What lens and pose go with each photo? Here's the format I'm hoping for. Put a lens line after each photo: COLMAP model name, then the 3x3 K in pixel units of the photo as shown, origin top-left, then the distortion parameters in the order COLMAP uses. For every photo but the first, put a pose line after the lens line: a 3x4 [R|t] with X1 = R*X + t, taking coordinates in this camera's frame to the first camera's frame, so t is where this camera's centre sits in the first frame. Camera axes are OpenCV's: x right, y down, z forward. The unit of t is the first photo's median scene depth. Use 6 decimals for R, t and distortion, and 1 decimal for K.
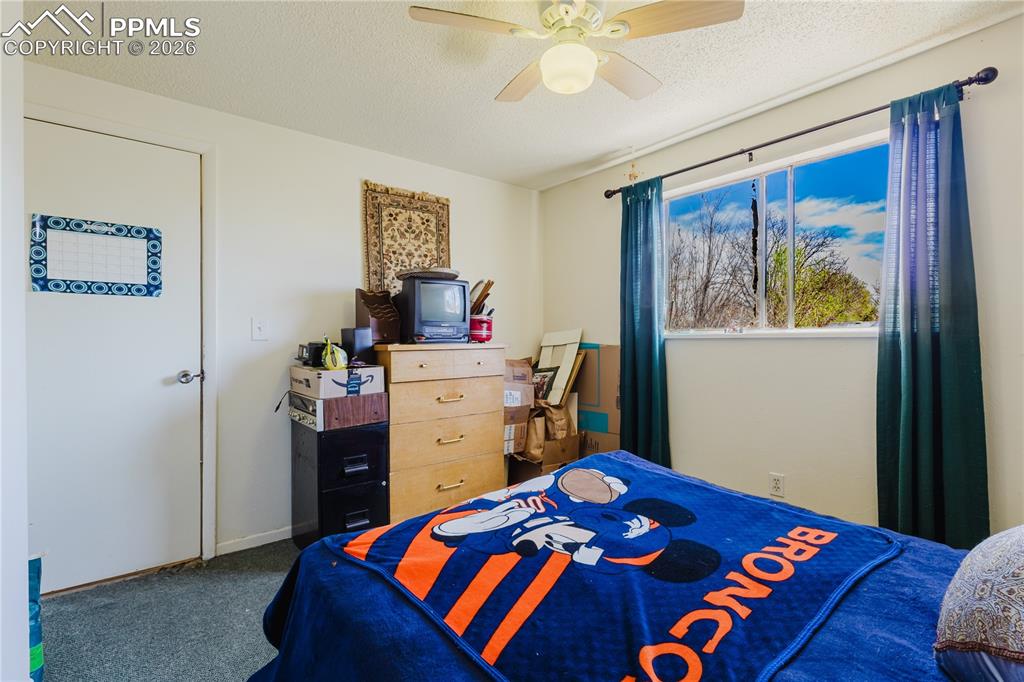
lens RADIAL K [[468.8, 0, 513.1], [0, 468.8, 341.4], [0, 0, 1]] dist [-0.000329, 0.000532]
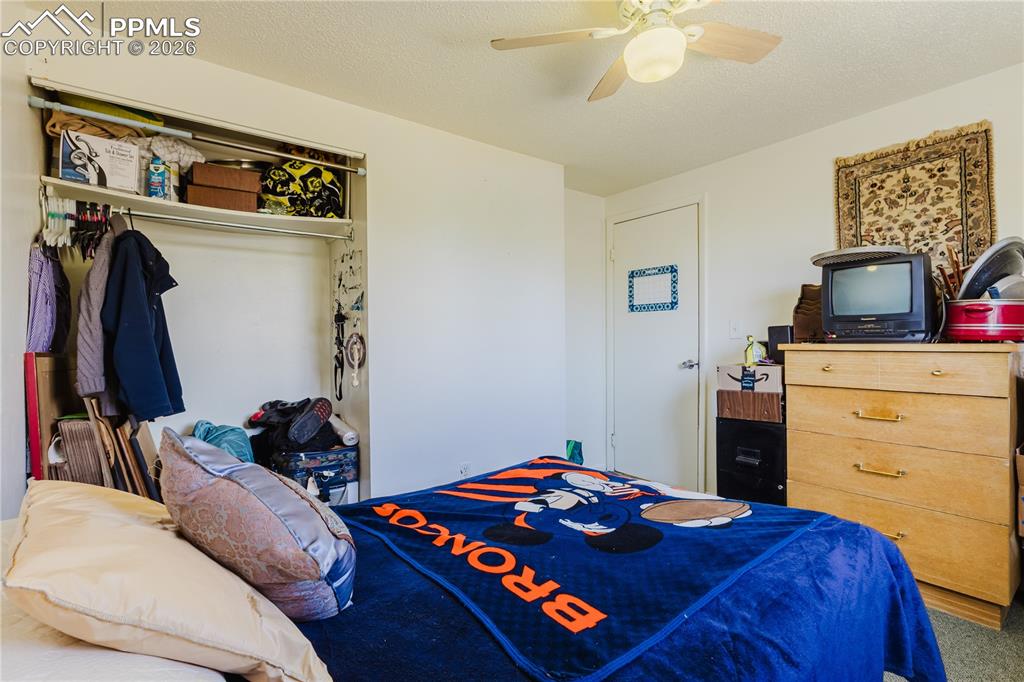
lens RADIAL K [[468.8, 0, 513.1], [0, 468.8, 341.4], [0, 0, 1]] dist [-0.000329, 0.000532]
pose [[-0.027063, 0.008833, -0.999595, 0.766870], [0.002621, 0.999958, 0.008765, -0.007984], [0.999630, -0.002383, -0.027085, 0.522423]]
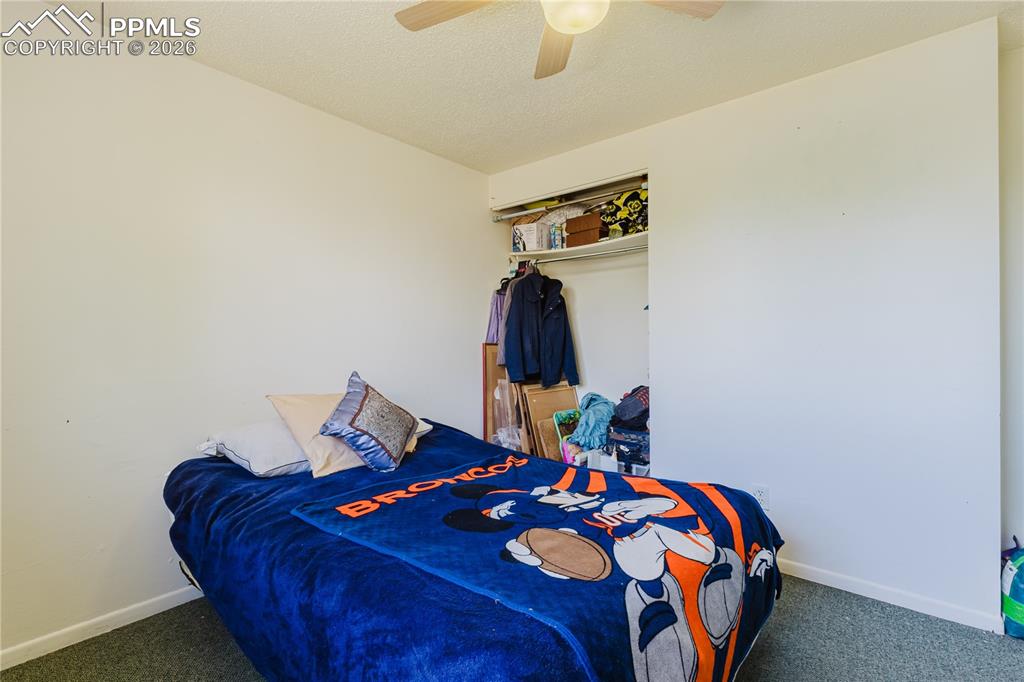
lens RADIAL K [[465.5, 0, 507.9], [0, 465.5, 336.6], [0, 0, 1]] dist [0.000234, 0.000091]
pose [[-0.982122, 0.010239, -0.187968, 0.272119], [0.010178, 0.999947, 0.001290, -0.007319], [0.187971, -0.000647, -0.982174, 1.245687]]
